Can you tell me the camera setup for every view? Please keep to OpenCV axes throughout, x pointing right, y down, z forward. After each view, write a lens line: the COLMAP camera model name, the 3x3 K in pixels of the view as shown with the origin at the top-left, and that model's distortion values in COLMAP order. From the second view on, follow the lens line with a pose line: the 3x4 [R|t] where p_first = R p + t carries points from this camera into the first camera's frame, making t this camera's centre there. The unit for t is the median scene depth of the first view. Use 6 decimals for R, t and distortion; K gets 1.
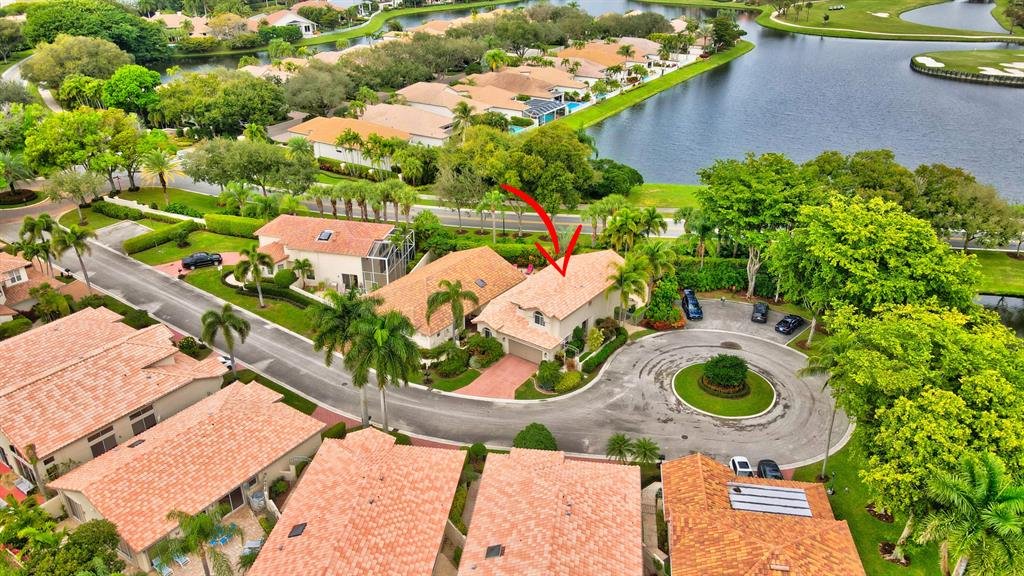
lens RADIAL K [[724.1, 0, 512.0], [0, 724.1, 288.0], [0, 0, 1]] dist [0.020575, 0.003793]
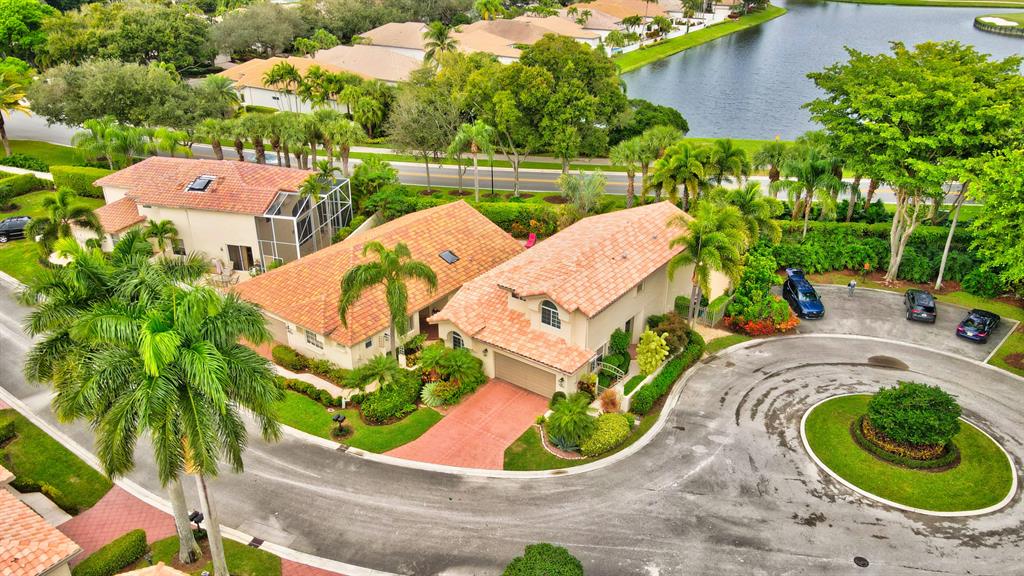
lens RADIAL K [[724.1, 0, 512.0], [0, 724.1, 288.0], [0, 0, 1]] dist [0.020575, 0.003793]
pose [[0.999999, -0.000887, 0.001107, 0.008190], [0.000897, 0.999956, -0.009389, 0.025770], [-0.001099, 0.009390, 0.999955, 0.427769]]
